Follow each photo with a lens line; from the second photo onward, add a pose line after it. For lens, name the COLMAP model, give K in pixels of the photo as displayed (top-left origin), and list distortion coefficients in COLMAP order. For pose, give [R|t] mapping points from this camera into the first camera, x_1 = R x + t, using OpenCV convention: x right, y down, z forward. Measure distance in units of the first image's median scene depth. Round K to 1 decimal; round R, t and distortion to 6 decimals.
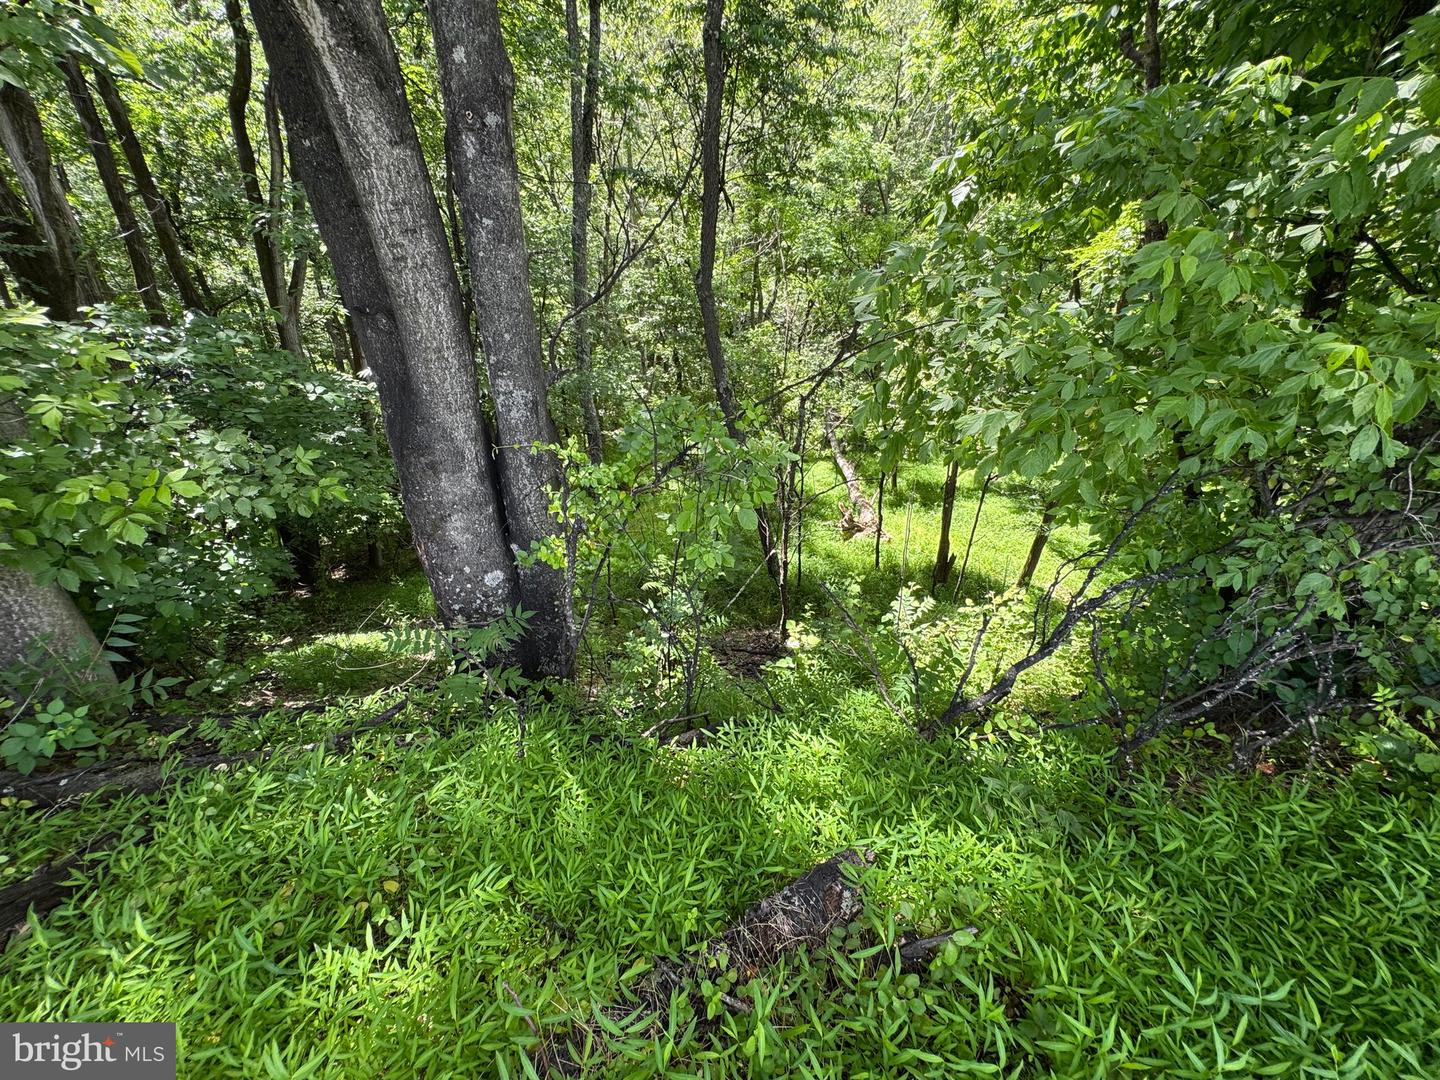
lens RADIAL K [[572.4, 0, 718.5], [0, 572.4, 537.7], [0, 0, 1]] dist [-0.005931, 0.000462]
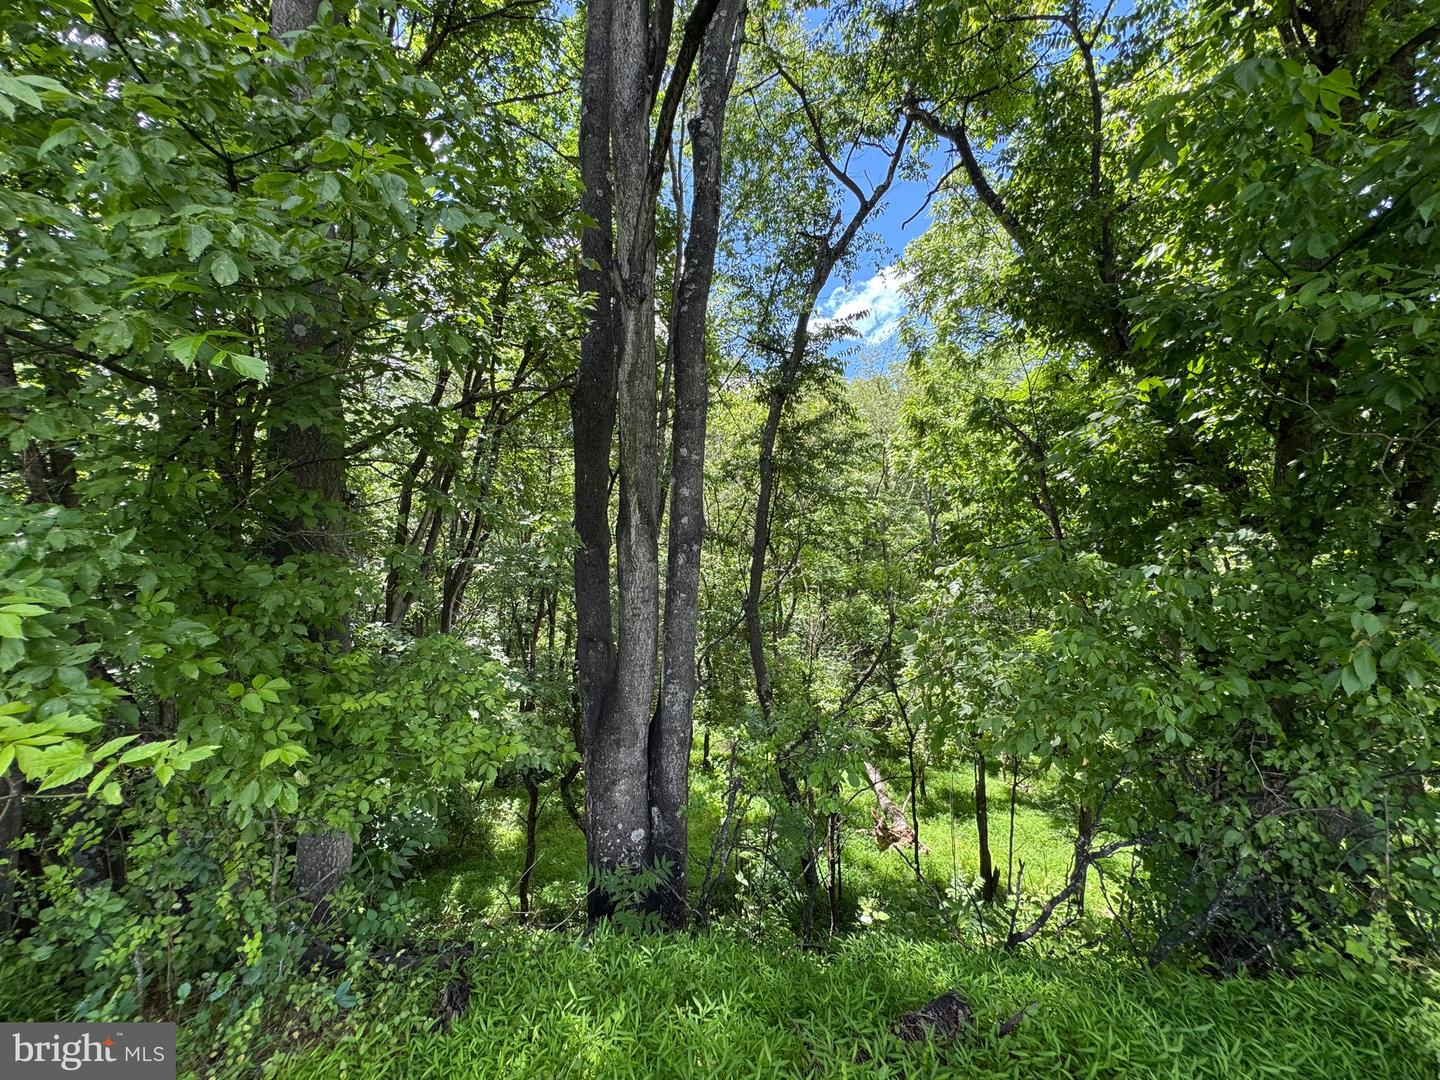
lens RADIAL K [[572.4, 0, 718.5], [0, 572.4, 537.7], [0, 0, 1]] dist [-0.005931, 0.000462]
pose [[0.999286, 0.028658, -0.024608, -0.044399], [-0.037038, 0.871325, -0.489307, 0.024843], [0.007419, 0.489869, 0.871764, -0.103829]]
